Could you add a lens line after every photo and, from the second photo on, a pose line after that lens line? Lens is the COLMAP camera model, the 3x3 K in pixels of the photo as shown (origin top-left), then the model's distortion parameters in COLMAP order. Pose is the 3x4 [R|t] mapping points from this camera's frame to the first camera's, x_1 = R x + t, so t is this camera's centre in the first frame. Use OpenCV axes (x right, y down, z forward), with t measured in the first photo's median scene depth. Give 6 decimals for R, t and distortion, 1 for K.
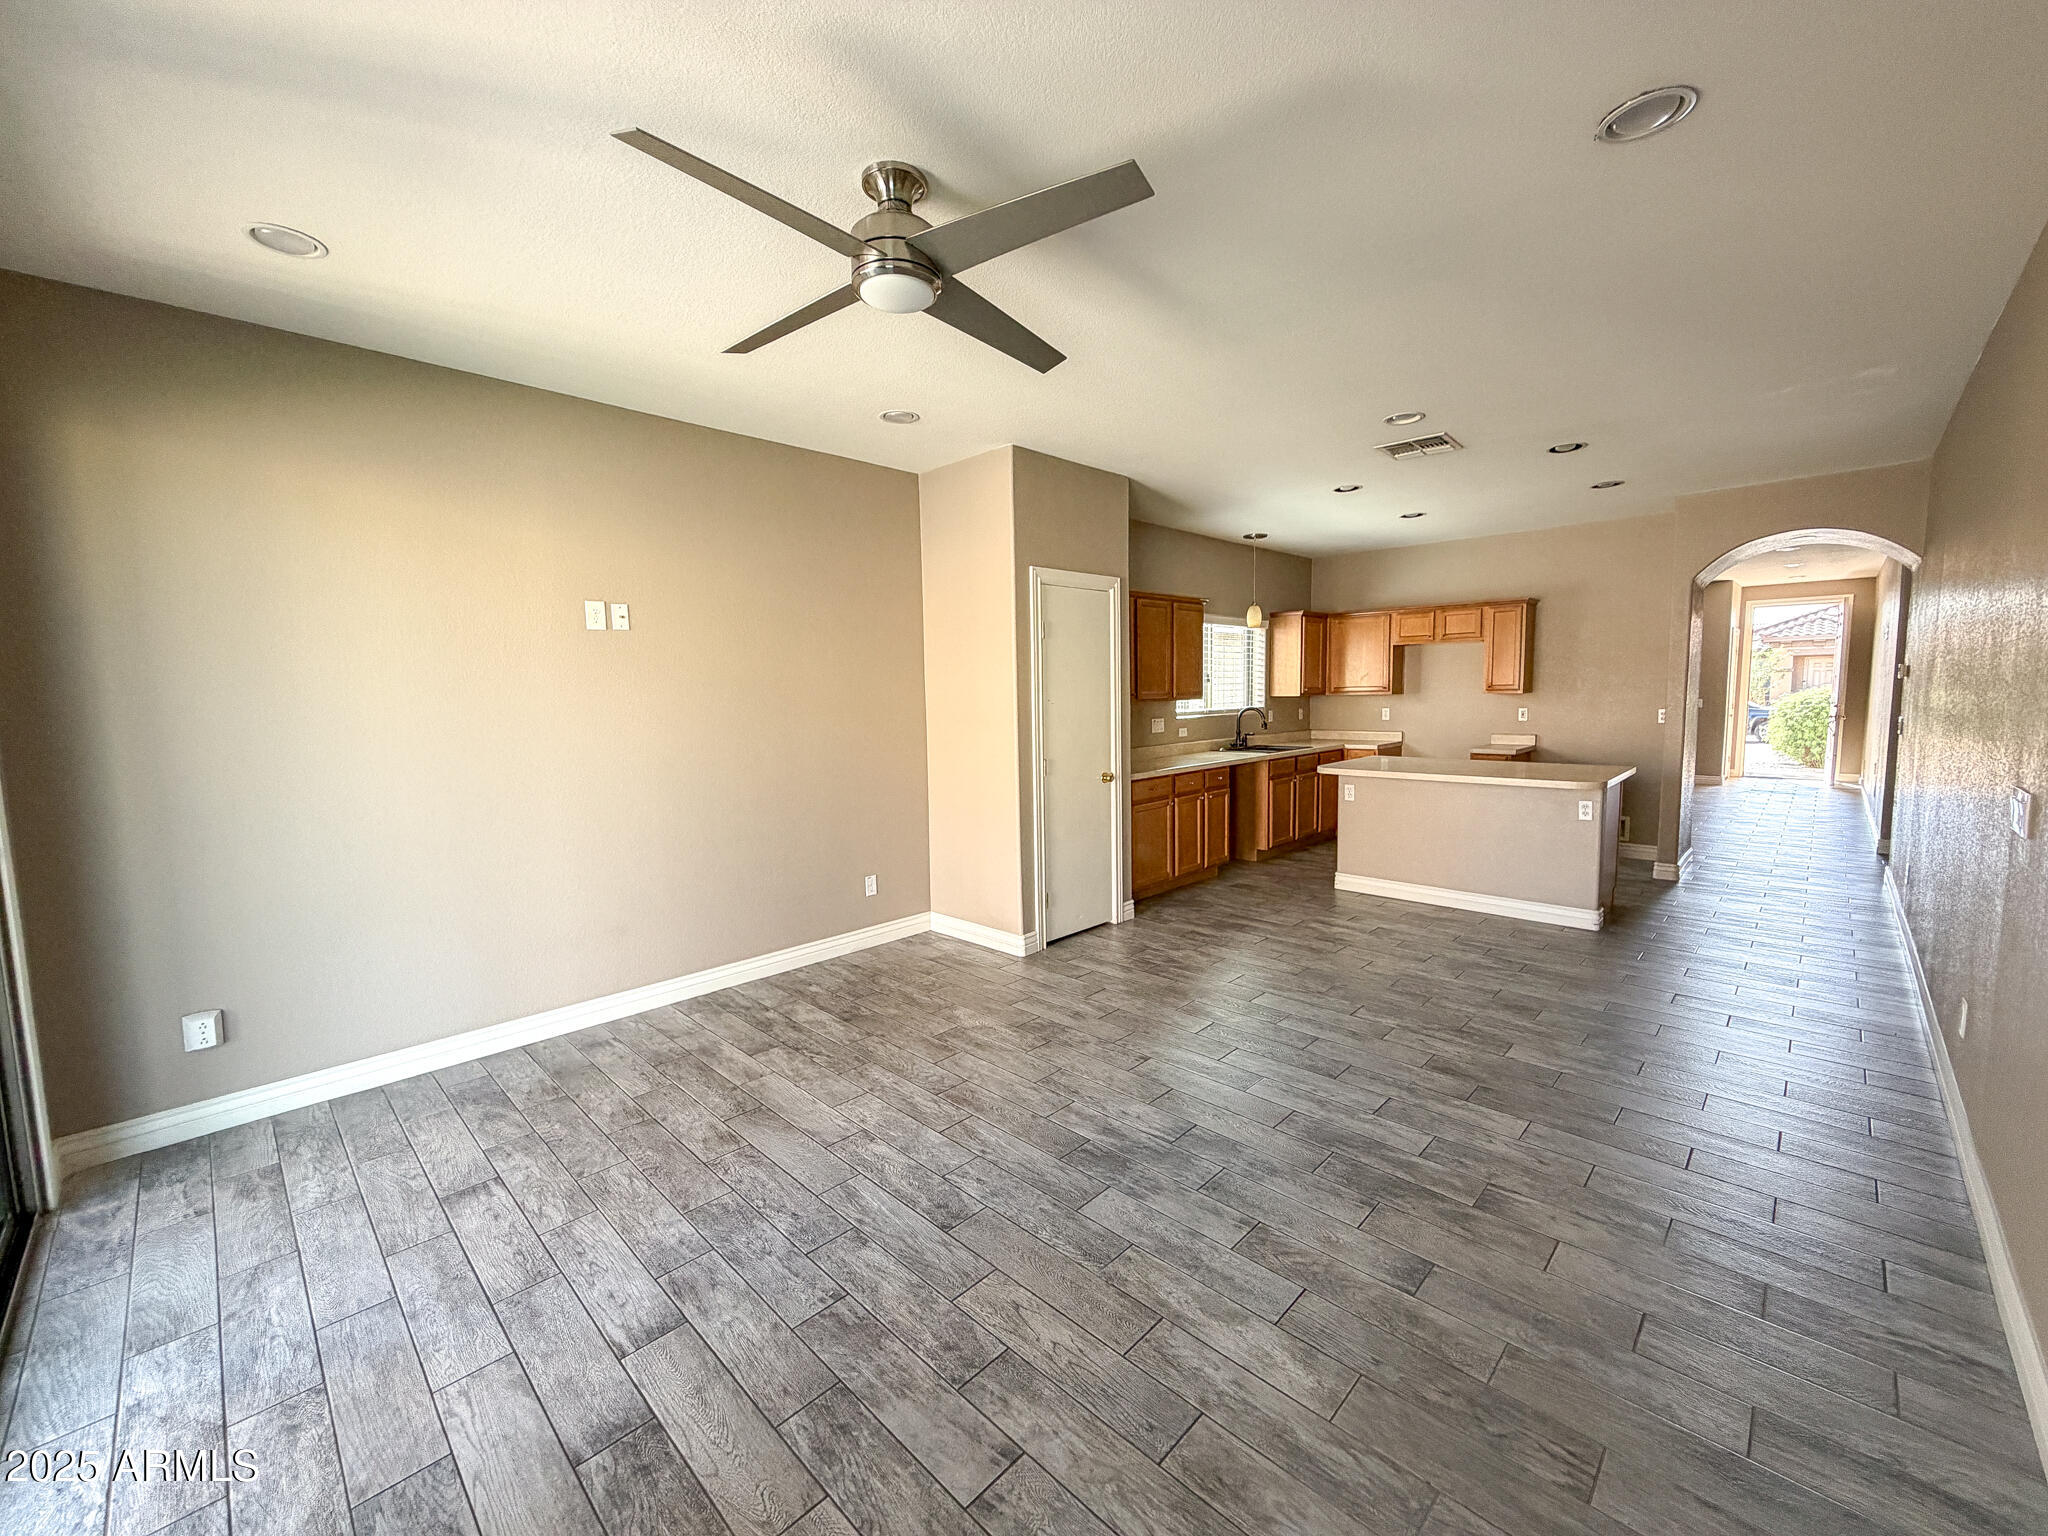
lens RADIAL K [[817.6, 0, 1018.2], [0, 817.6, 766.8], [0, 0, 1]] dist [-0.000321, 0.000134]
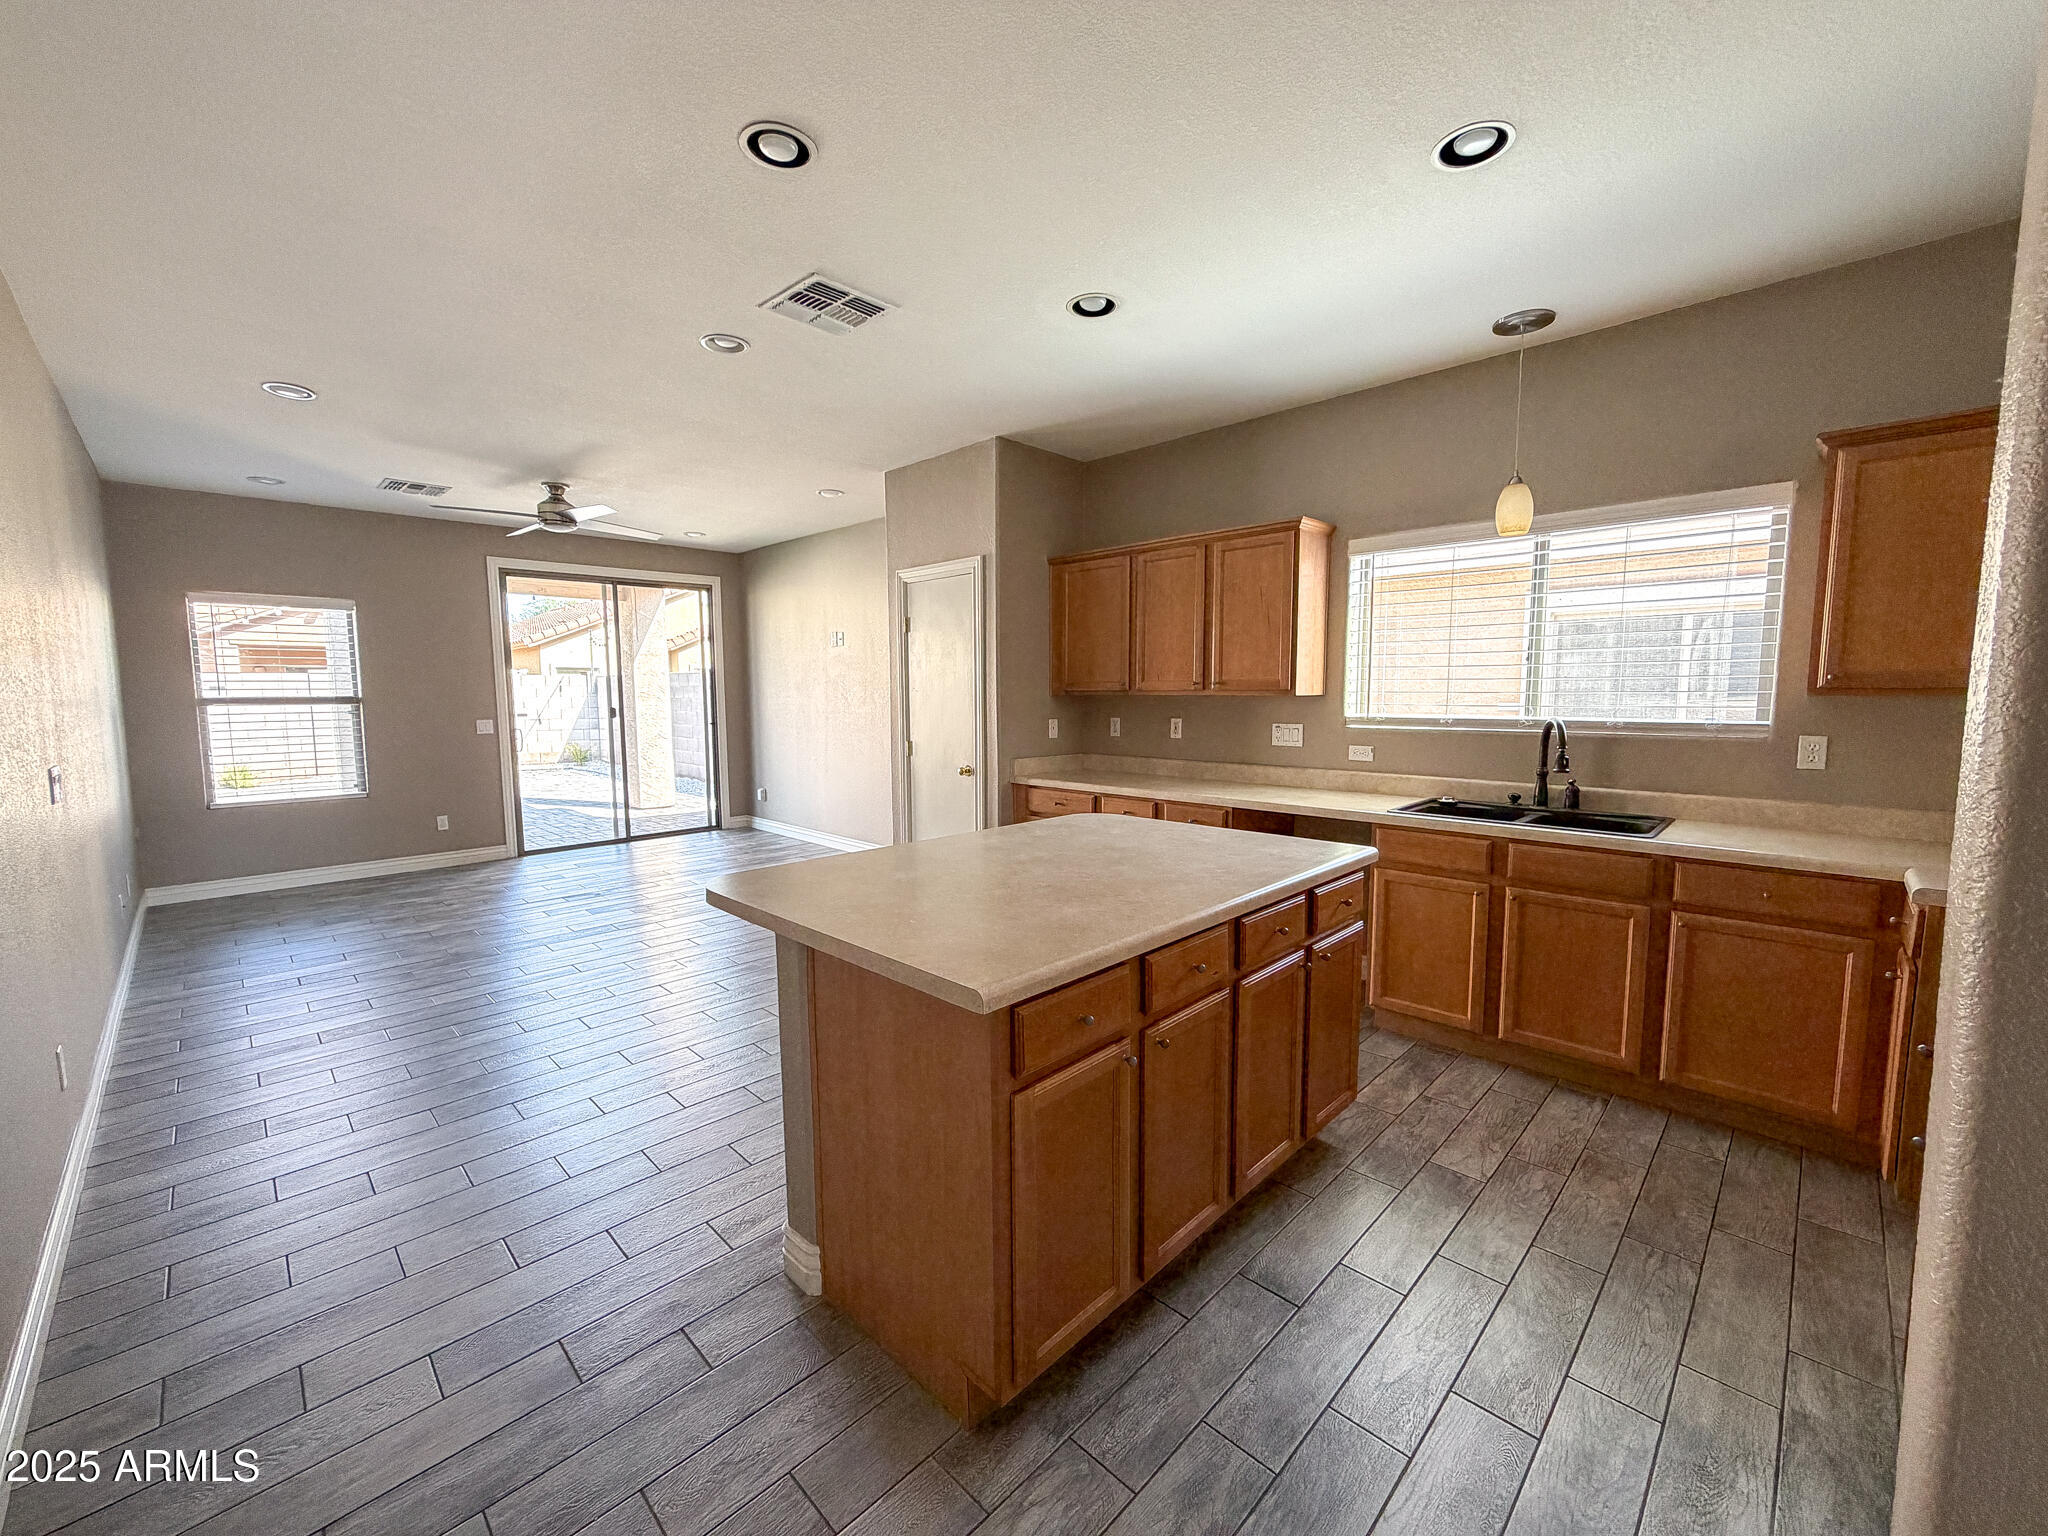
lens RADIAL K [[821.9, 0, 1016.5], [0, 821.9, 767.5], [0, 0, 1]] dist [0.000370, 0.006019]
pose [[-0.011105, 0.114781, -0.993329, 0.764788], [-0.086707, 0.989538, 0.115312, -0.076956], [0.996172, 0.087409, -0.001037, 0.763845]]
